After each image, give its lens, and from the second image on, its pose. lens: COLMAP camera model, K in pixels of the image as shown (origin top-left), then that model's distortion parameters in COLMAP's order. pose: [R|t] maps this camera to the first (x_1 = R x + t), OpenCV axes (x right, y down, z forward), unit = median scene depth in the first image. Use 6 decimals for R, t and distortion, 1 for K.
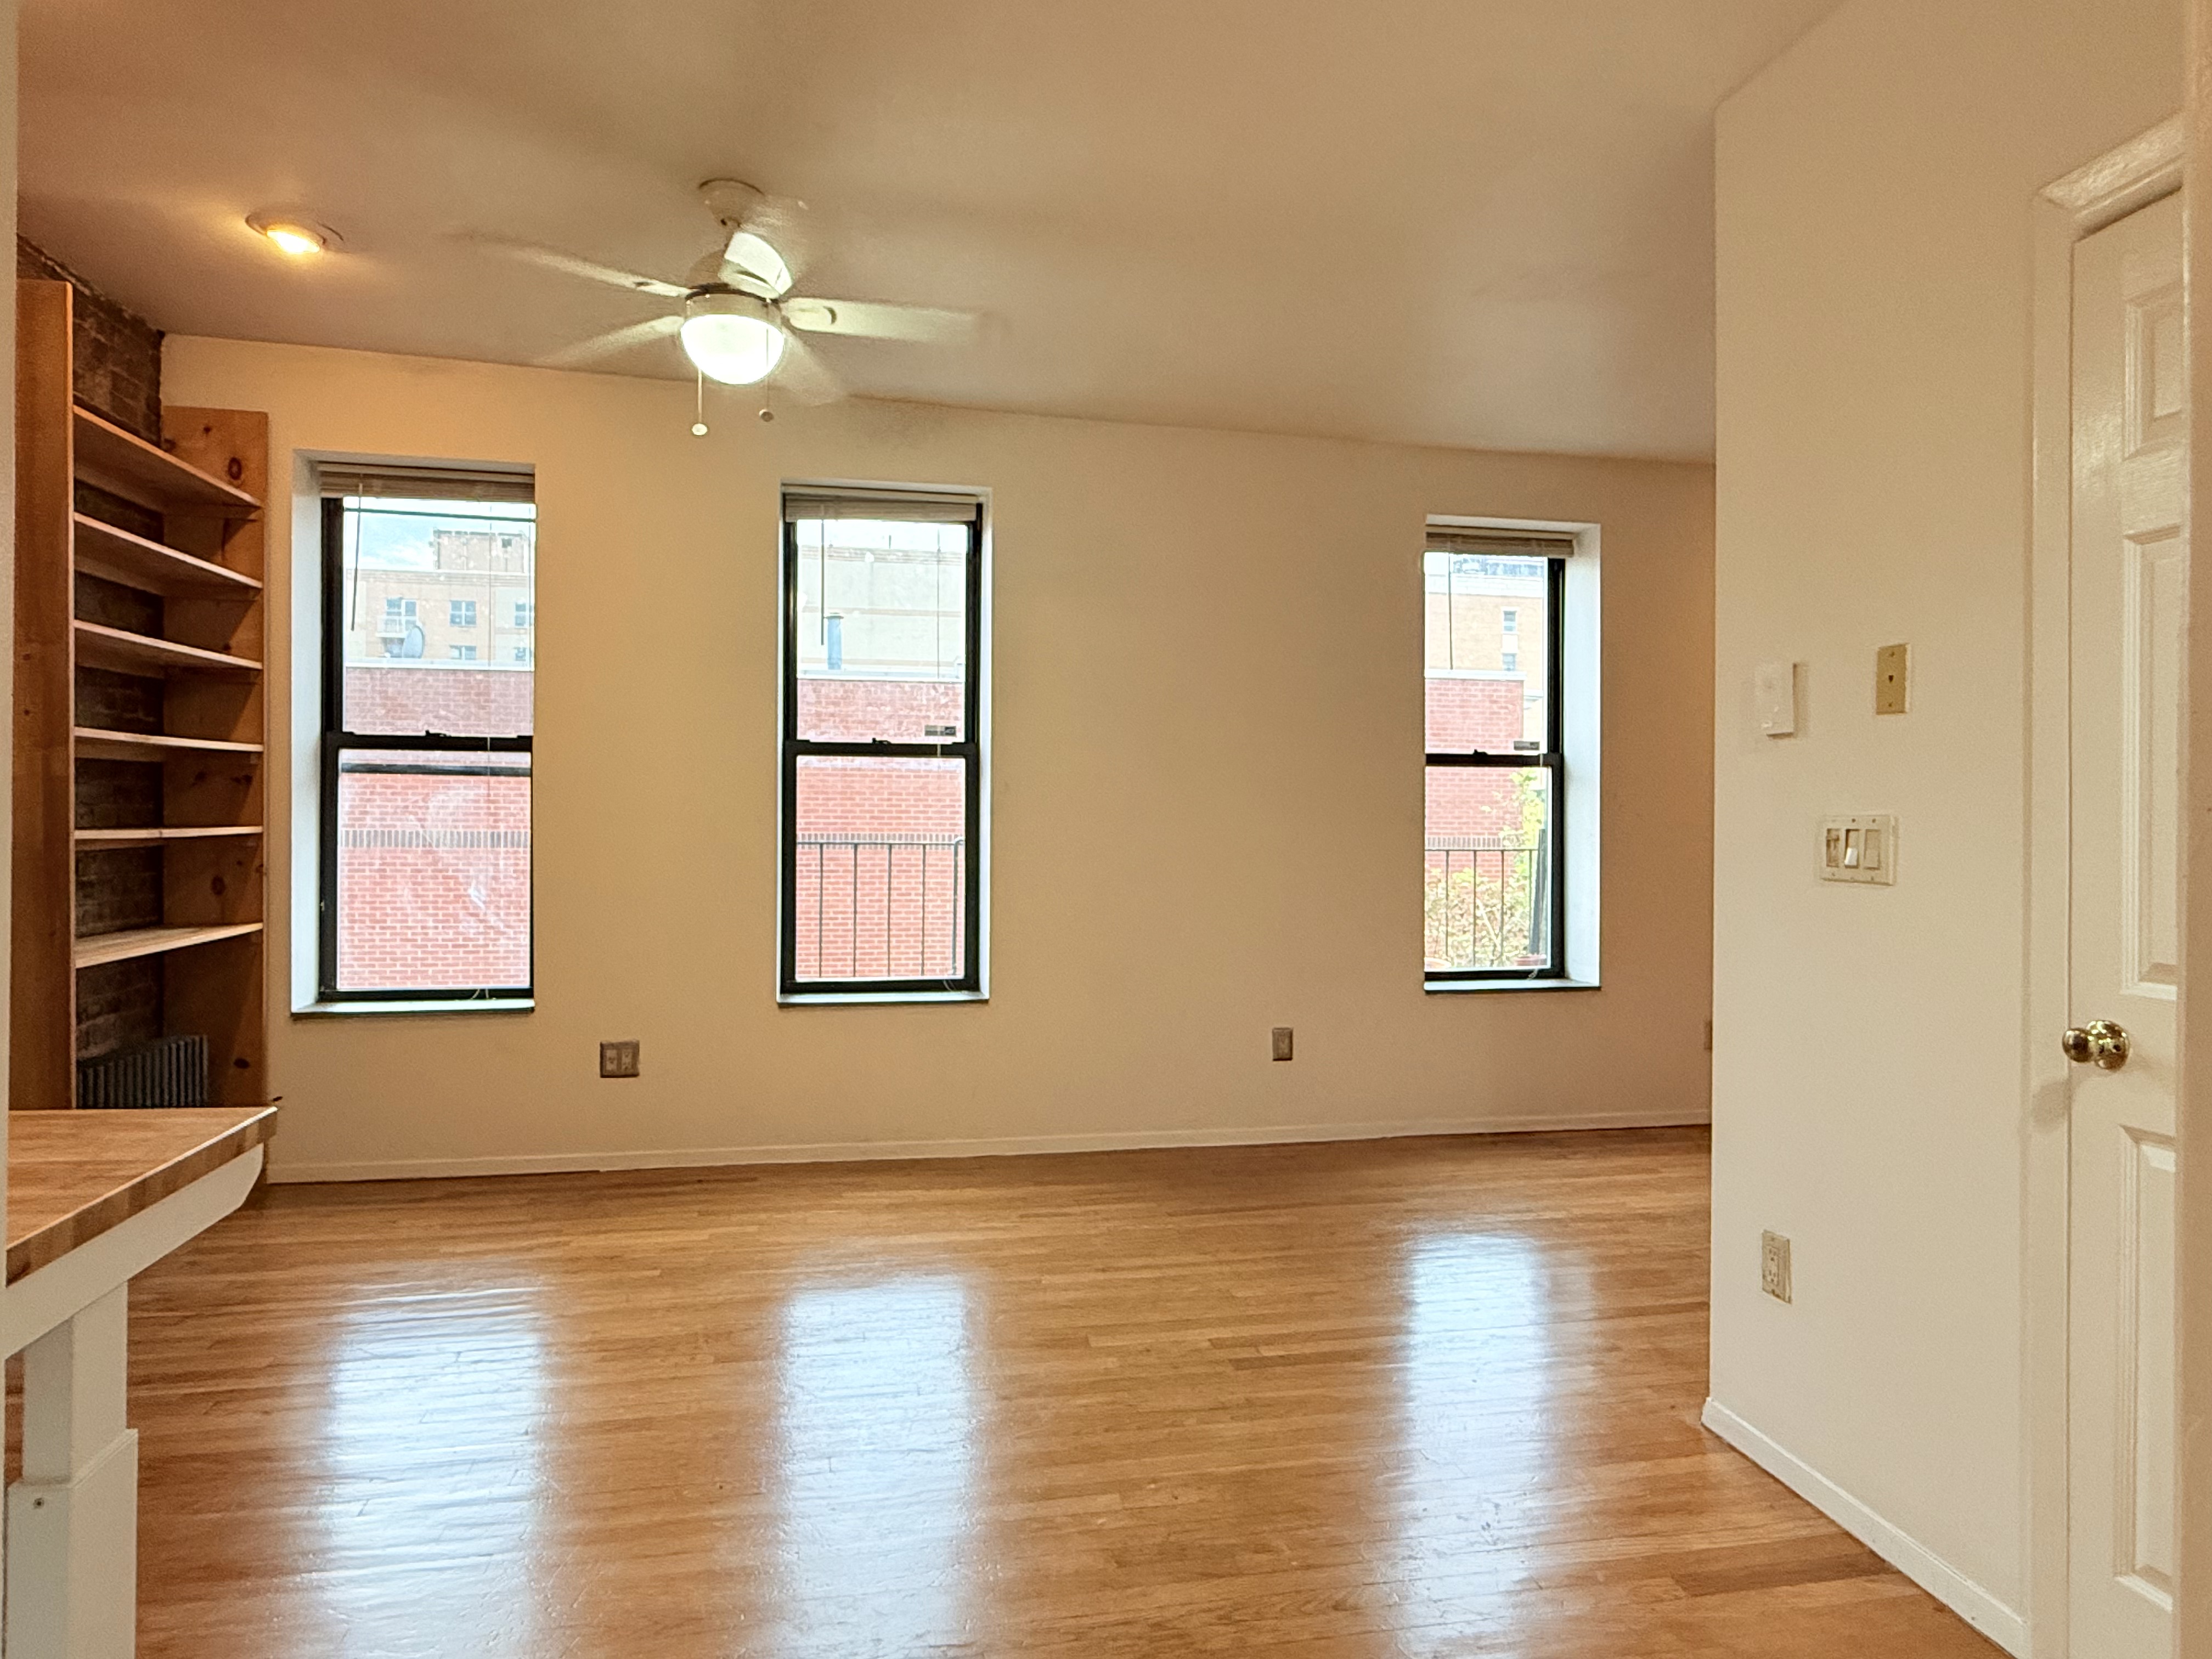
lens RADIAL K [[1279.7, 0, 1081.4], [0, 1279.7, 839.0], [0, 0, 1]] dist [-0.014844, 0.000342]
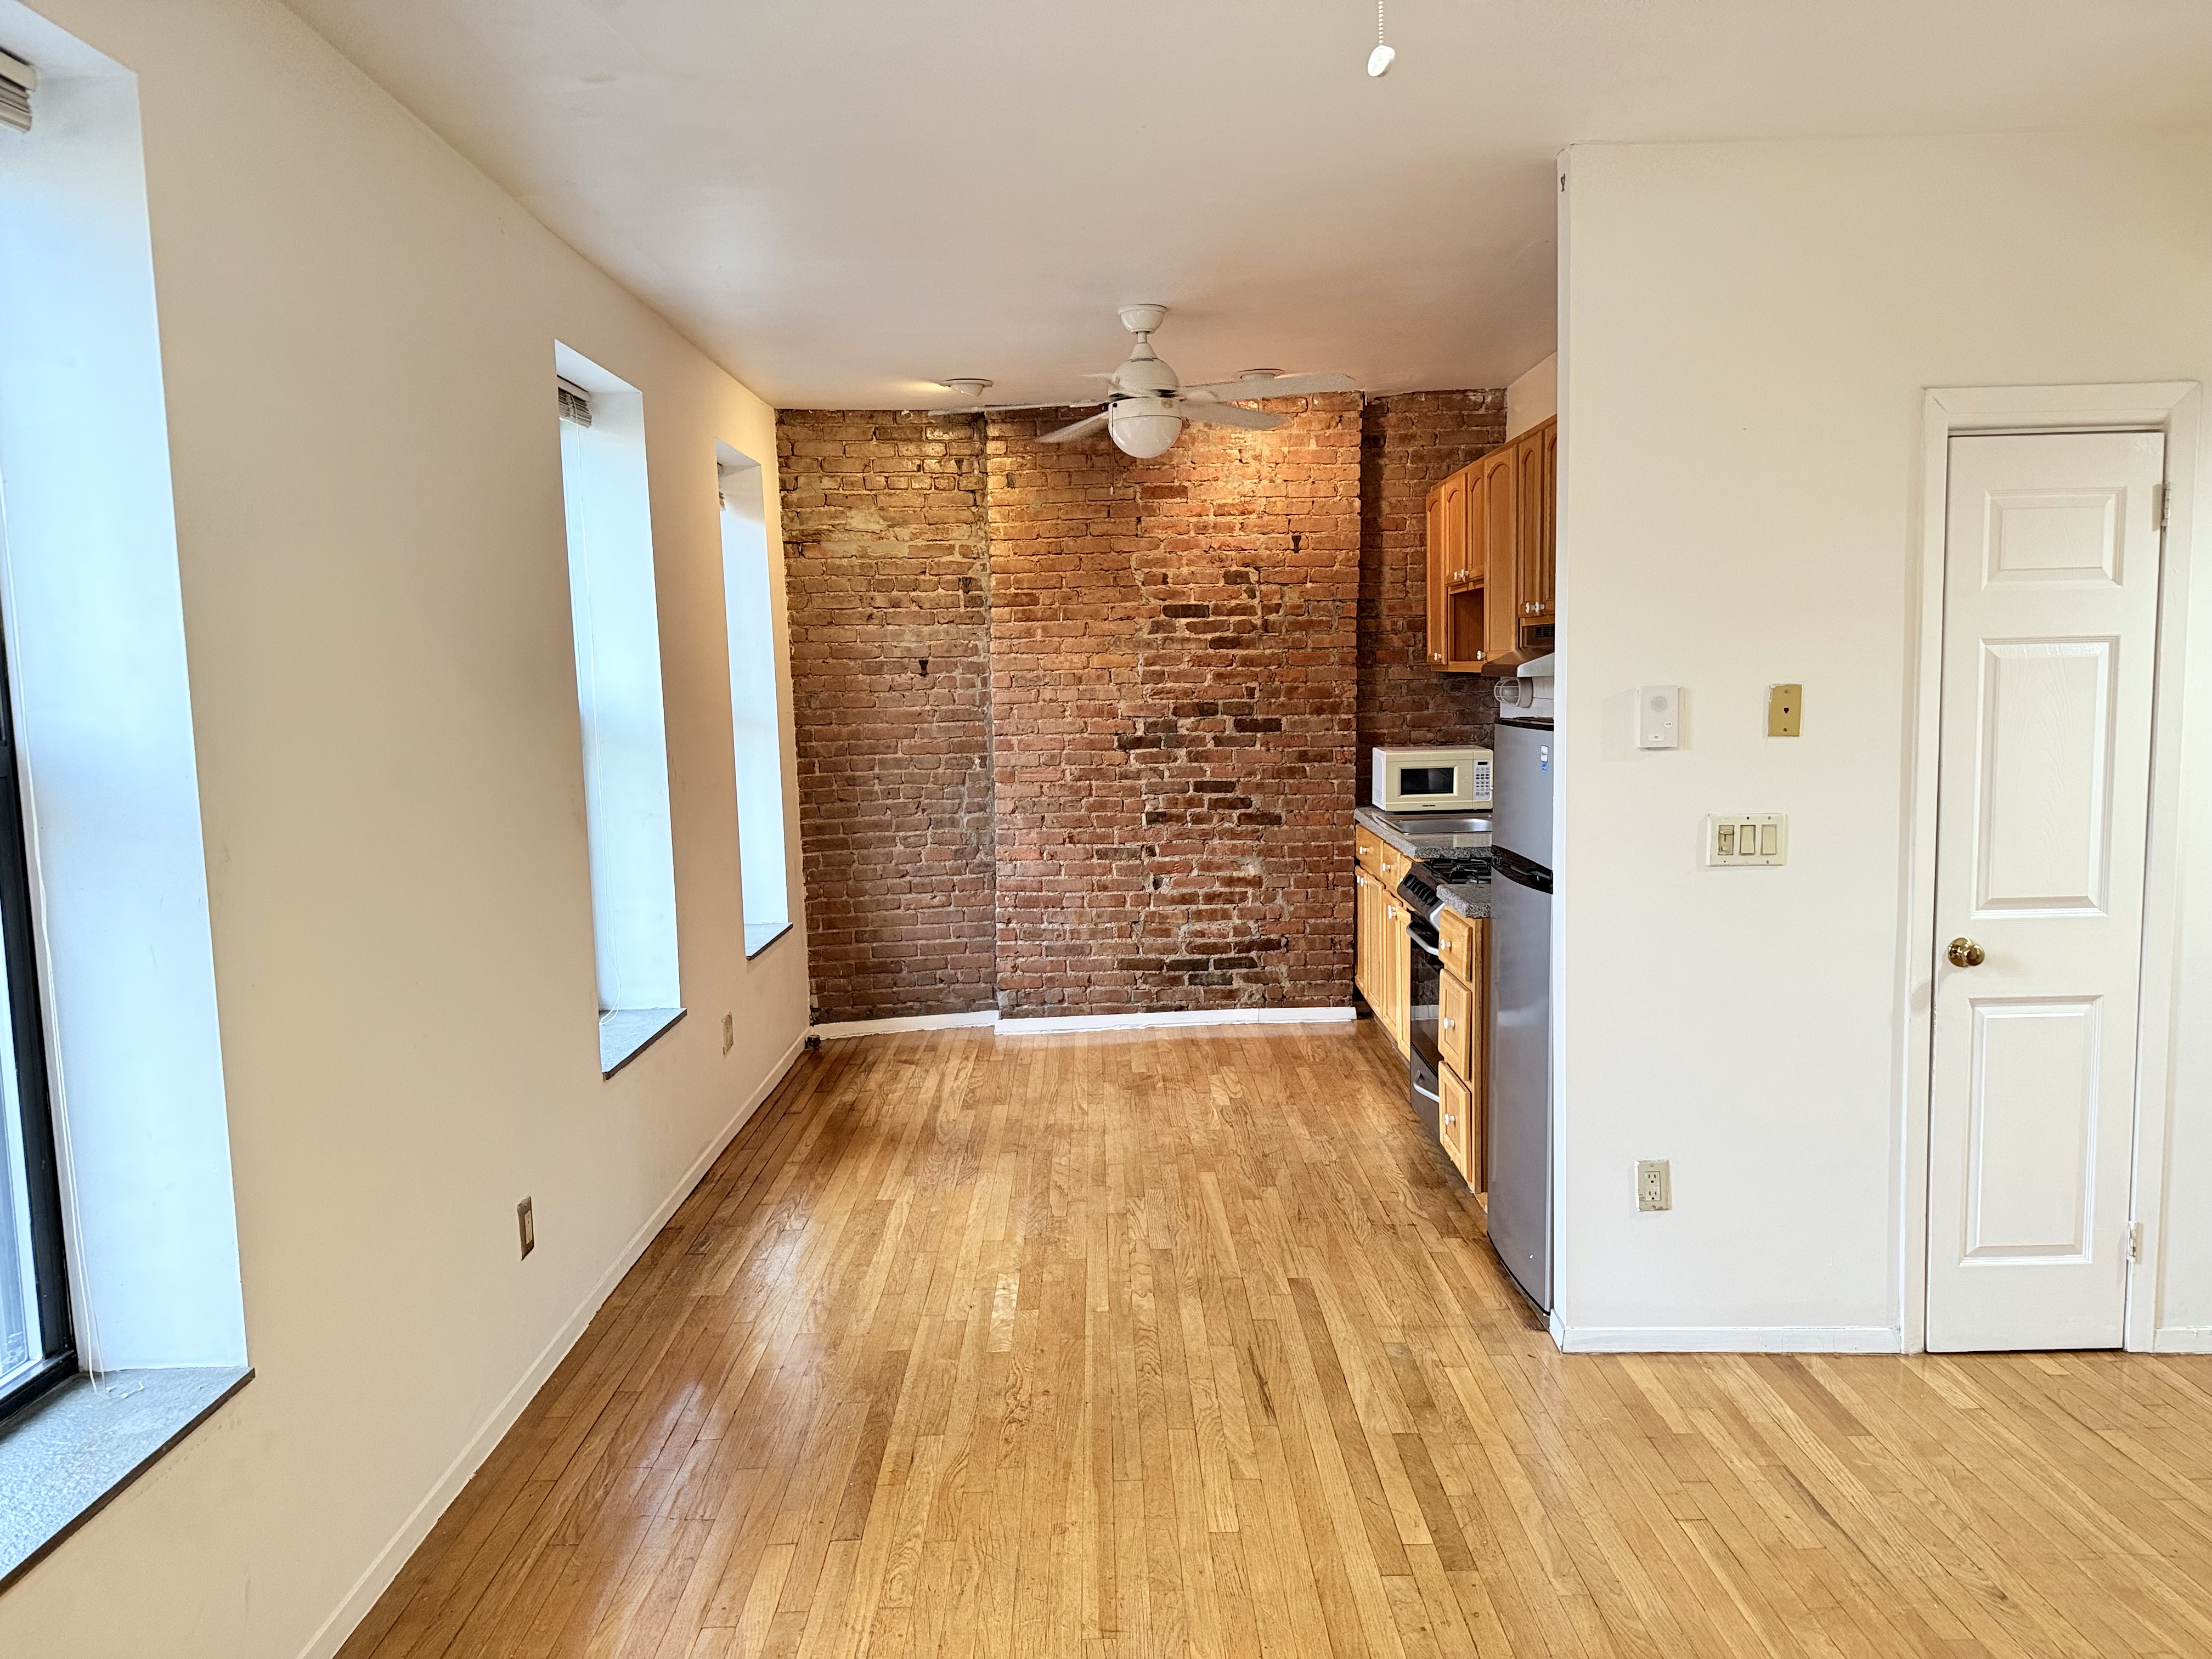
lens RADIAL K [[1554.8, 0, 1115.5], [0, 1554.8, 838.4], [0, 0, 1]] dist [0.063003, -0.083442]
pose [[0.179875, -0.125315, 0.975675, -0.553372], [0.036325, 0.992022, 0.120718, -0.109436], [-0.983019, 0.013727, 0.182992, 0.706292]]
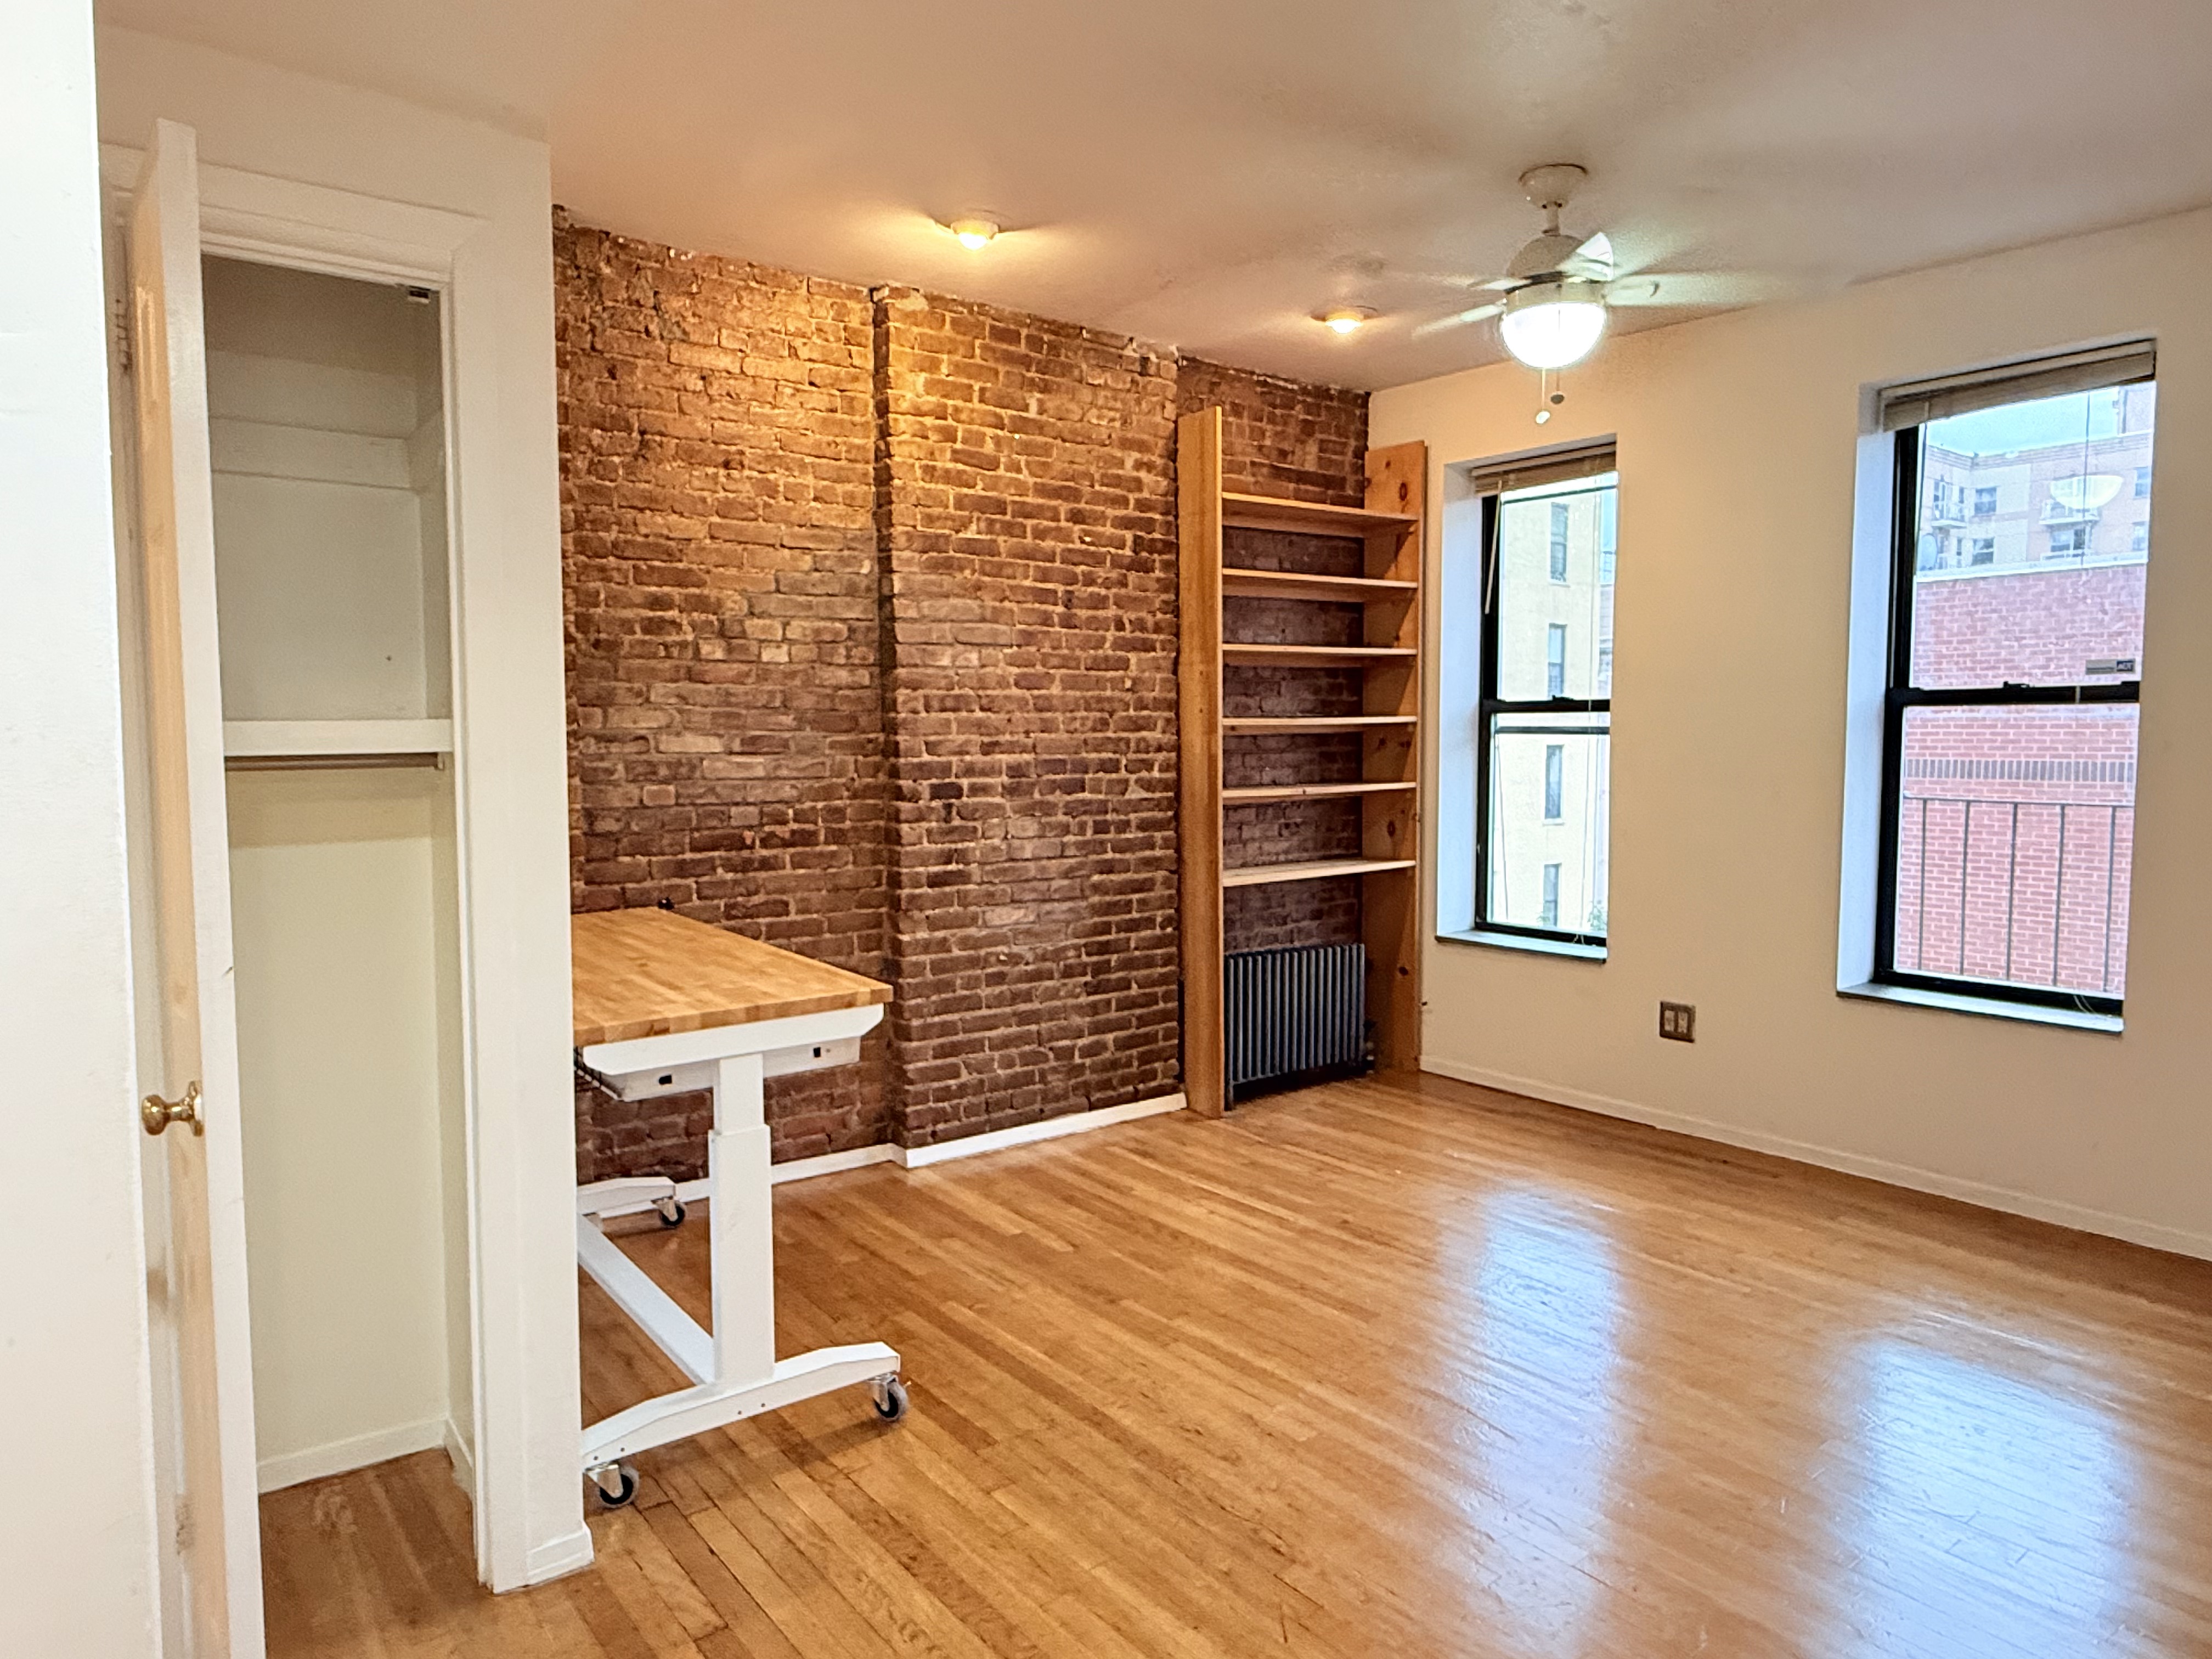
lens RADIAL K [[1373.1, 0, 1111.0], [0, 1373.1, 837.5], [0, 0, 1]] dist [-0.011888, 0.005804]
pose [[0.449281, 0.057582, -0.891533, 0.409006], [-0.003533, 0.998027, 0.062680, -0.038828], [0.893384, -0.025011, 0.448598, 0.137886]]
